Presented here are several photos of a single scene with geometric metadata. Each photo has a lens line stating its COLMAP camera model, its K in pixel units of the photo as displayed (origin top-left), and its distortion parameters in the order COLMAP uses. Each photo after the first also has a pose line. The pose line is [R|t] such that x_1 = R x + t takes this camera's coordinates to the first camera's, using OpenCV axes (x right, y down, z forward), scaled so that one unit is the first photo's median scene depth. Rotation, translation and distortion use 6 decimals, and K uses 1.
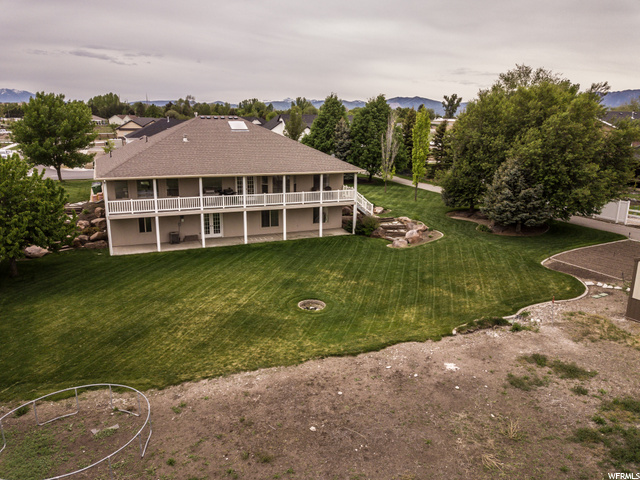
lens RADIAL K [[488.7, 0, 321.7], [0, 488.7, 239.6], [0, 0, 1]] dist [0.021518, -0.012623]
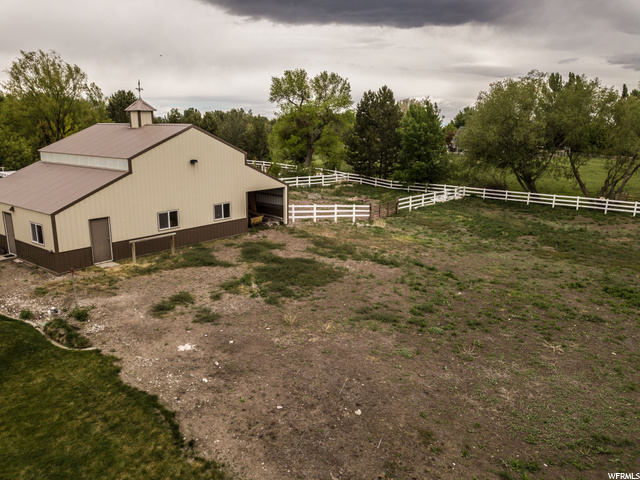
lens RADIAL K [[482.9, 0, 319.0], [0, 482.9, 250.6], [0, 0, 1]] dist [0.052707, -0.076840]
pose [[-0.425367, -0.238148, 0.873126, -0.423954], [0.200055, 0.916149, 0.347345, -0.114924], [-0.882633, 0.322422, -0.342057, 0.808797]]
